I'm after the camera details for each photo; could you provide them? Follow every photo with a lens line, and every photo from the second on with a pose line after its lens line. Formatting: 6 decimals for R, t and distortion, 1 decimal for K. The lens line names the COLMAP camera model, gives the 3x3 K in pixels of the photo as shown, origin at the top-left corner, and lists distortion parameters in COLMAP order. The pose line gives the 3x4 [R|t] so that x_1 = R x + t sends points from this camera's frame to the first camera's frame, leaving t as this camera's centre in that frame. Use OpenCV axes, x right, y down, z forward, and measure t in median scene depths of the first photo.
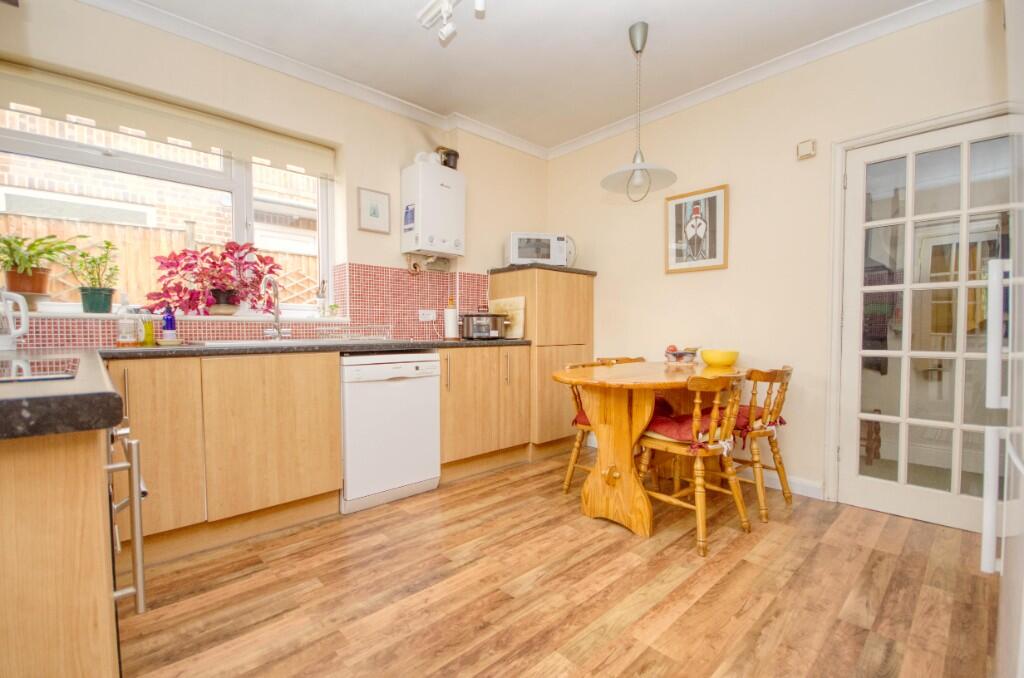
lens RADIAL K [[452.5, 0, 514.6], [0, 452.5, 342.3], [0, 0, 1]] dist [-0.002980, -0.000407]
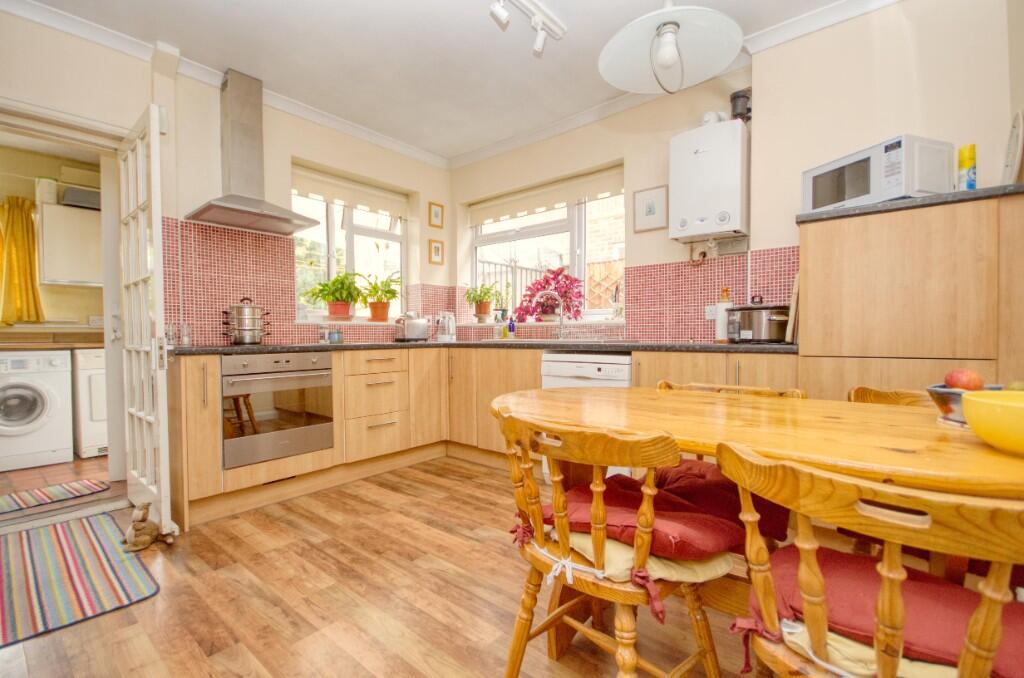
lens RADIAL K [[452.5, 0, 514.3], [0, 452.5, 341.0], [0, 0, 1]] dist [-0.002980, -0.000407]
pose [[0.109442, 0.018533, -0.993820, 0.873208], [-0.016543, 0.999722, 0.016822, -0.022297], [0.993856, 0.014600, 0.109718, 0.831477]]
